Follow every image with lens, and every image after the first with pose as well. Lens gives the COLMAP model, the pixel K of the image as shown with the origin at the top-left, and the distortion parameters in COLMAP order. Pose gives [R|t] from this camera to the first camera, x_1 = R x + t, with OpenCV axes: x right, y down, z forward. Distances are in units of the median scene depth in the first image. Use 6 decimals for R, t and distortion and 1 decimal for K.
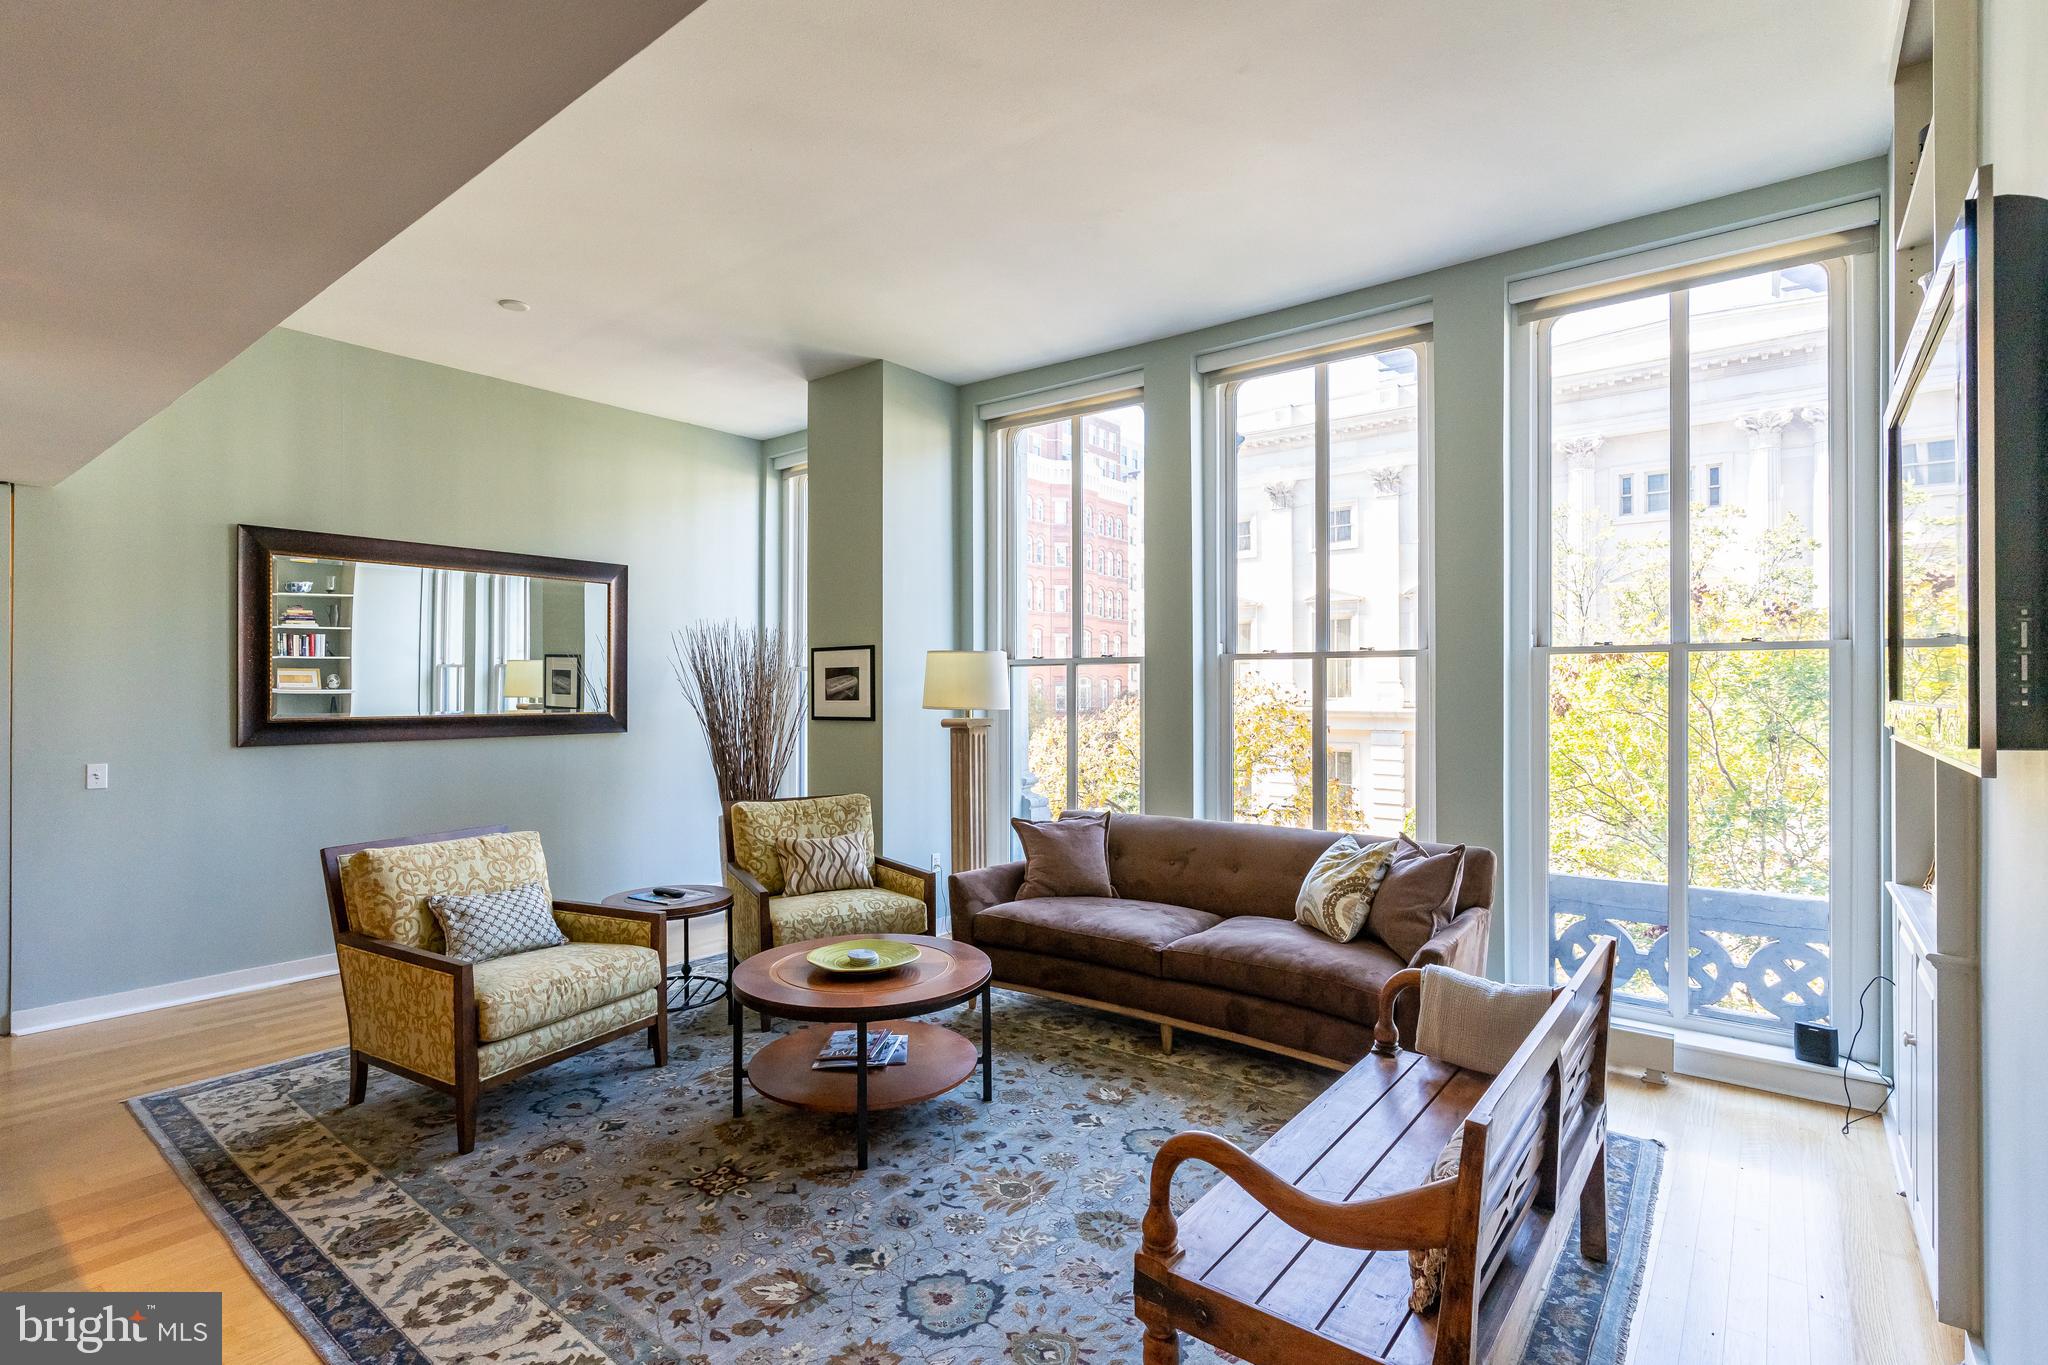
lens RADIAL K [[971.5, 0, 1015.6], [0, 971.5, 683.5], [0, 0, 1]] dist [0.000960, 0.000577]
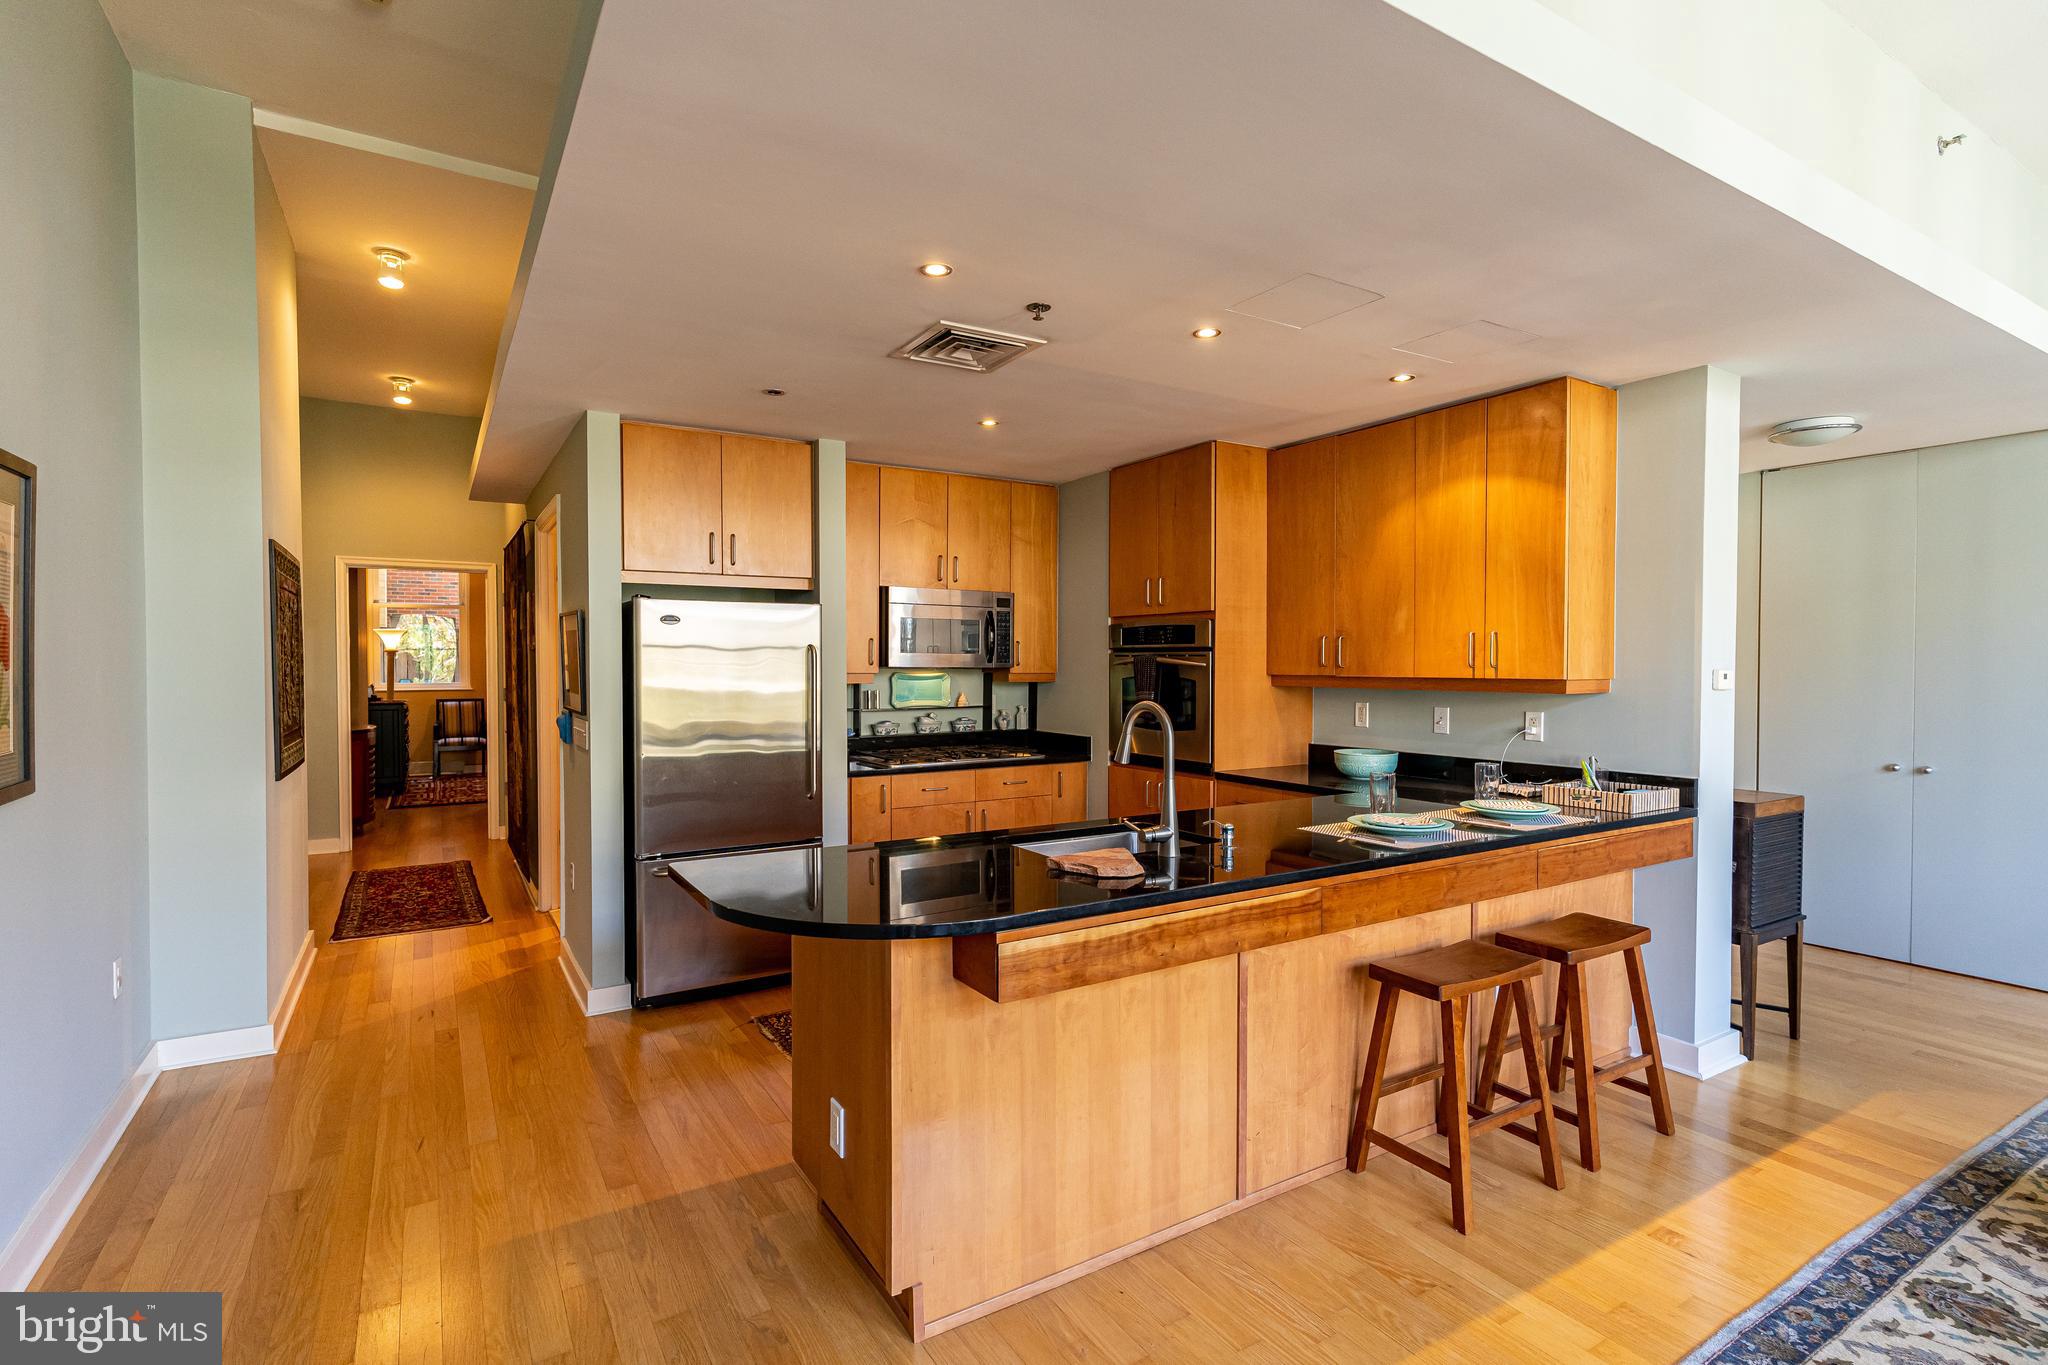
lens RADIAL K [[975.9, 0, 1019.7], [0, 975.9, 682.9], [0, 0, 1]] dist [0.003161, -0.000135]
pose [[-0.348653, 0.019854, -0.937042, 0.245855], [0.007474, 0.999803, 0.018403, 0.024376], [0.937222, -0.000587, -0.348733, 0.380470]]
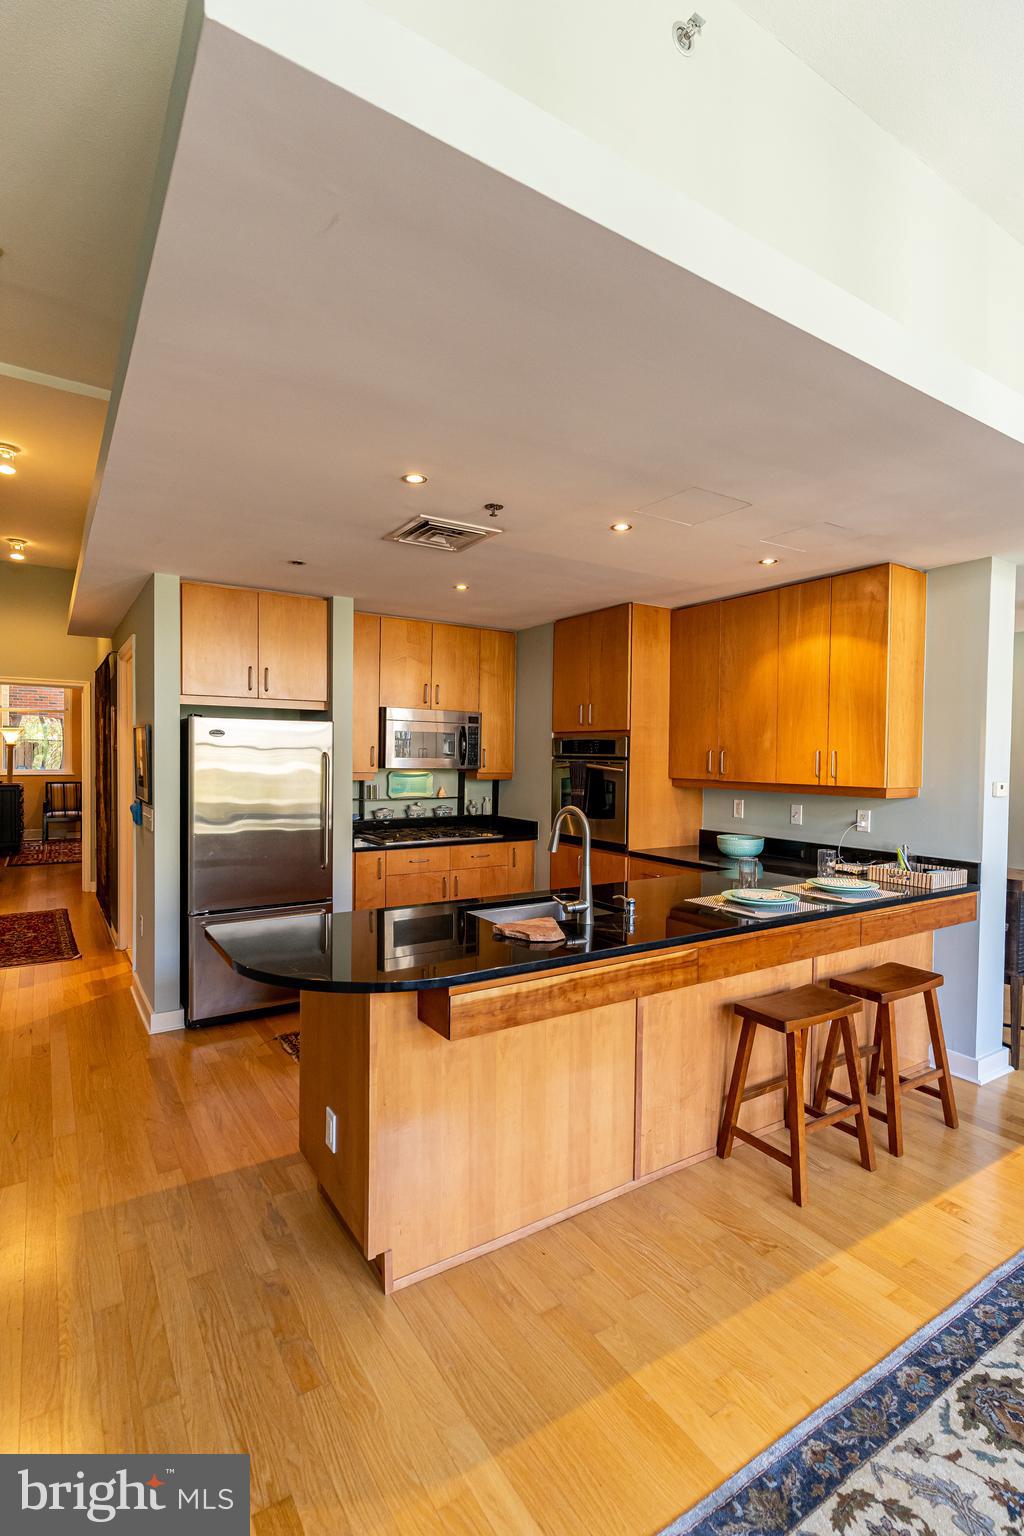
lens RADIAL K [[731.9, 0, 513.0], [0, 731.9, 773.7], [0, 0, 1]] dist [0.003161, -0.000135]
pose [[-0.325125, 0.021206, -0.945433, 0.236511], [-0.003778, 0.999711, 0.023723, 0.004260], [0.945663, 0.011285, -0.324952, 0.395750]]
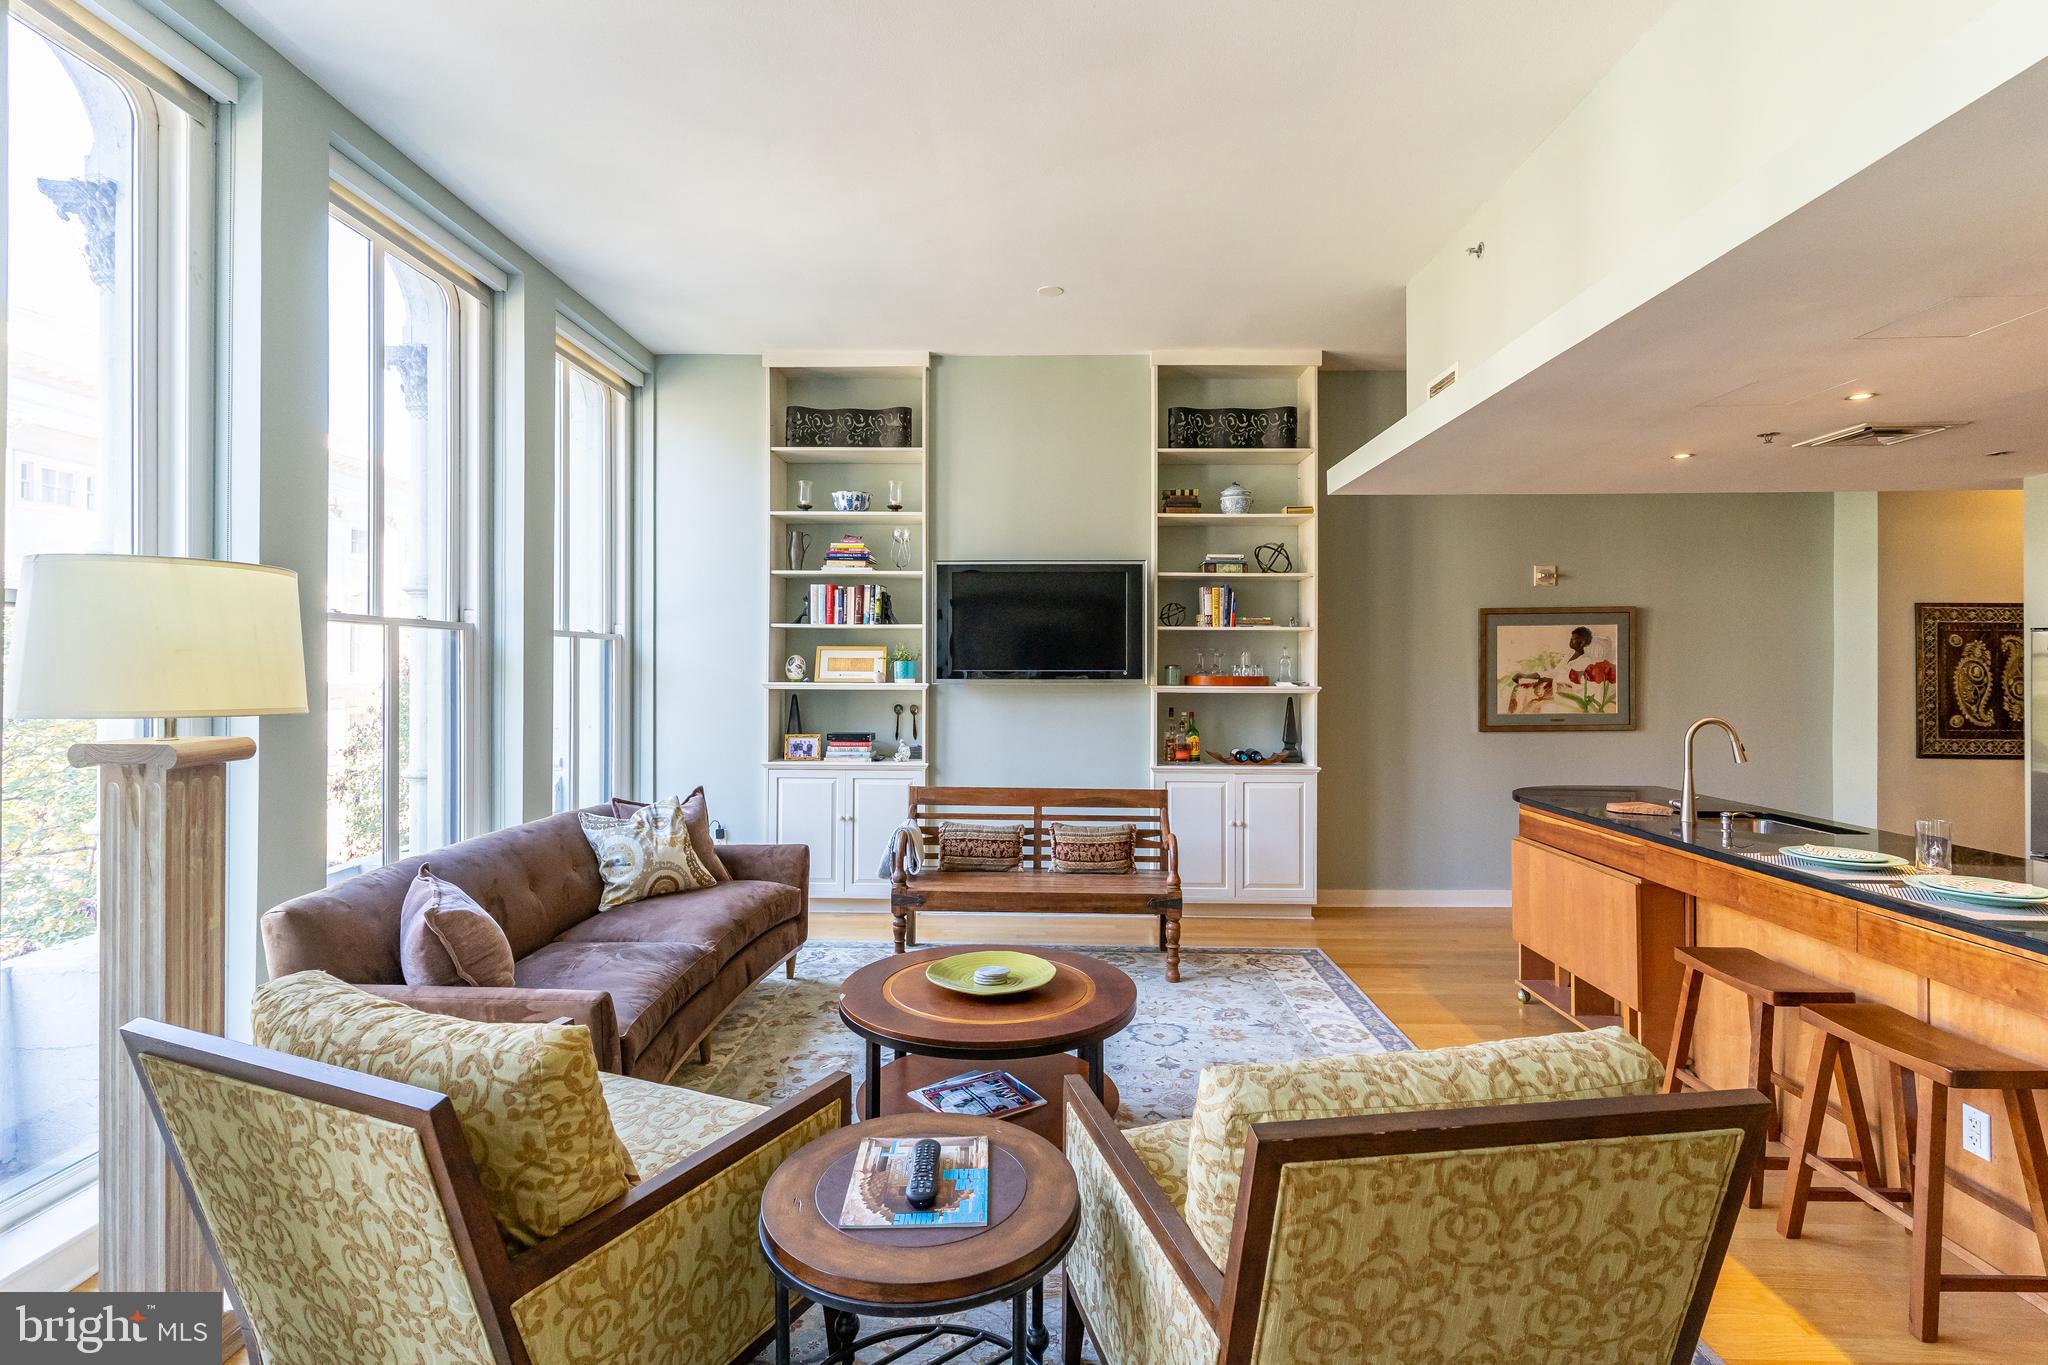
lens RADIAL K [[982.8, 0, 1017.1], [0, 982.8, 661.5], [0, 0, 1]] dist [0.002926, 0.001623]
pose [[-0.595236, 0.003020, 0.803545, -0.791538], [-0.007055, 0.999935, -0.008984, 0.008567], [-0.803520, -0.011017, -0.595176, 1.361385]]
